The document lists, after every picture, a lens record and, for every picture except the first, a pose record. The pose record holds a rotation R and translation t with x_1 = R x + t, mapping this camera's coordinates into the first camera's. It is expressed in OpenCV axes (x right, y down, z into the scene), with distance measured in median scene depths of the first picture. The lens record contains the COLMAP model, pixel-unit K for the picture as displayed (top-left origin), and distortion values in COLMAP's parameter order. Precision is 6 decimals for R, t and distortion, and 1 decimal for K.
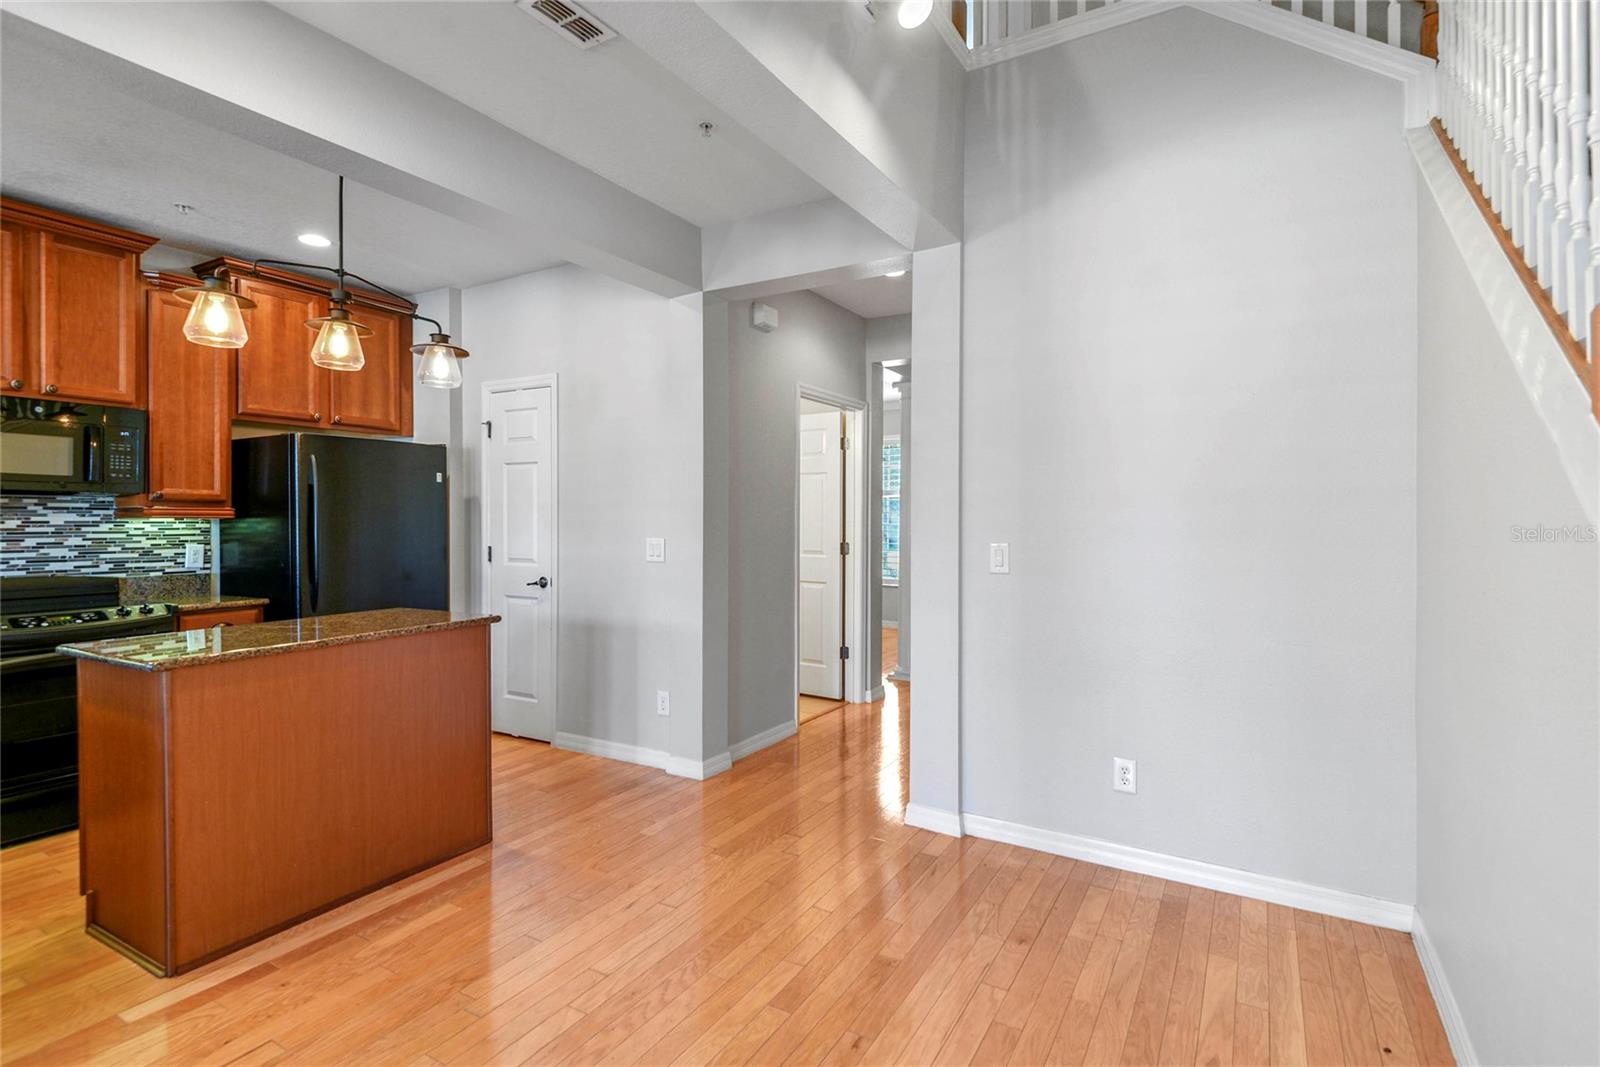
lens RADIAL K [[776.0, 0, 805.7], [0, 776.0, 525.1], [0, 0, 1]] dist [0.033586, -0.018035]
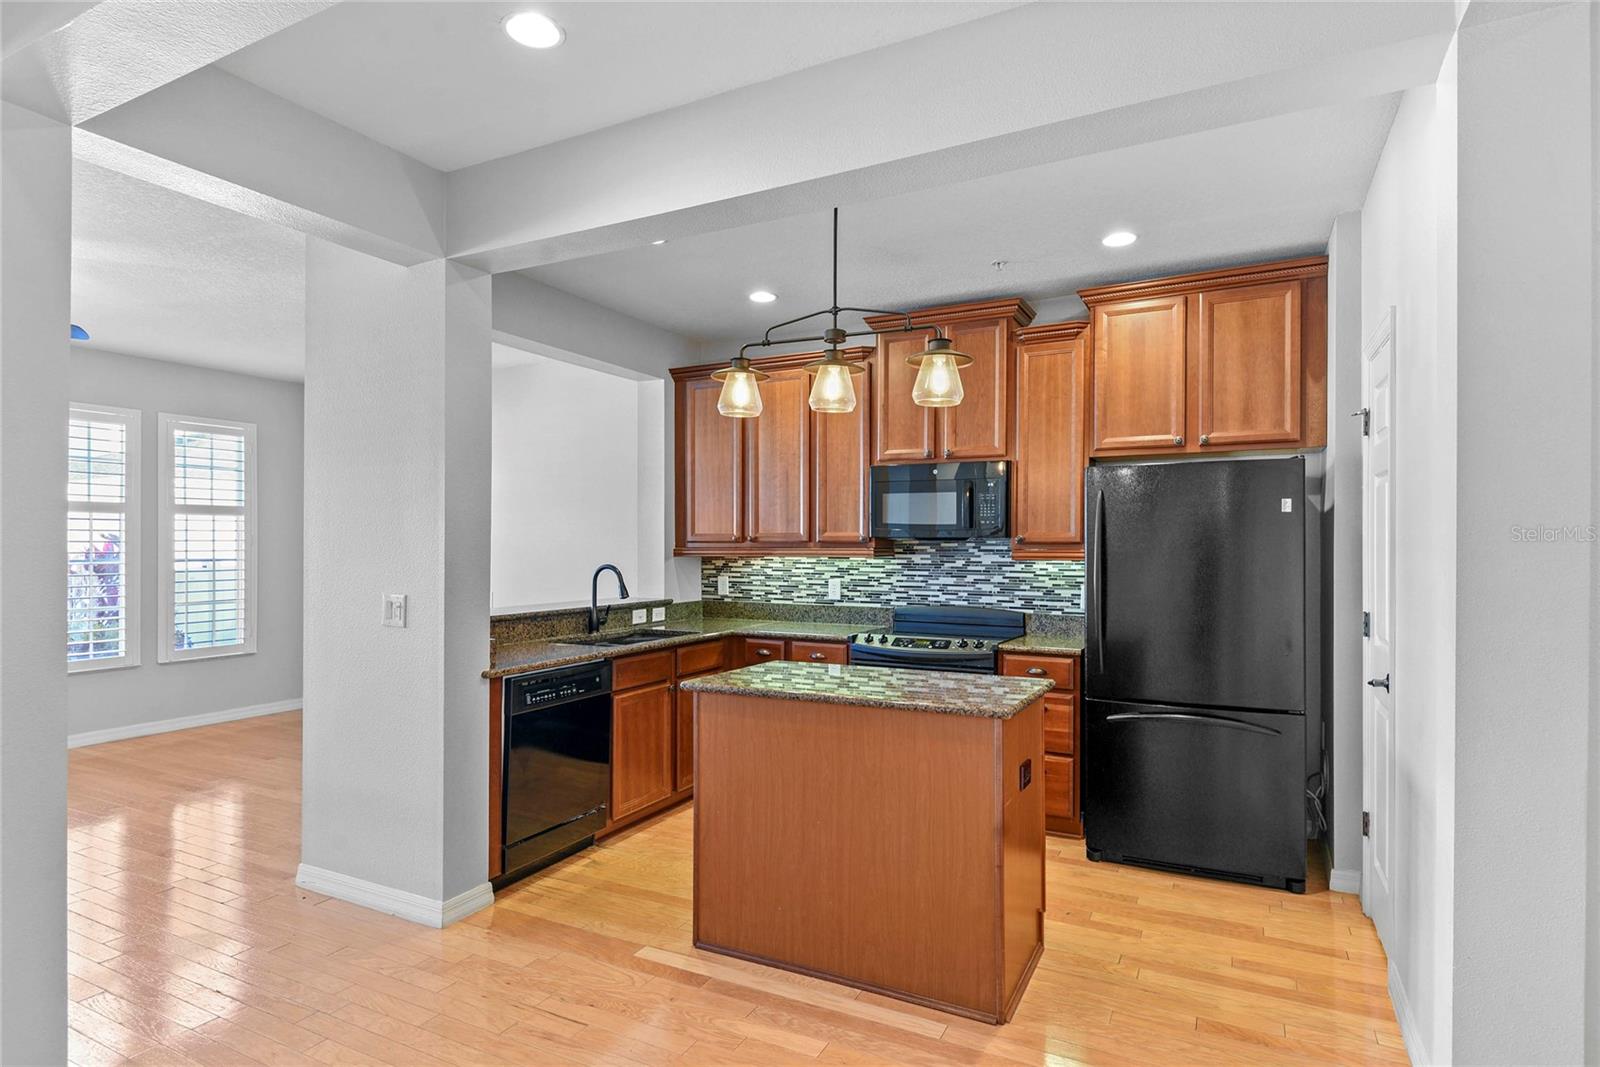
lens RADIAL K [[842.2, 0, 799.3], [0, 842.2, 545.7], [0, 0, 1]] dist [0.024486, -0.000785]
pose [[0.052298, 0.001087, -0.998631, 0.287939], [-0.009137, 0.999958, 0.000610, -0.025557], [0.998590, 0.009092, 0.052306, 0.616361]]
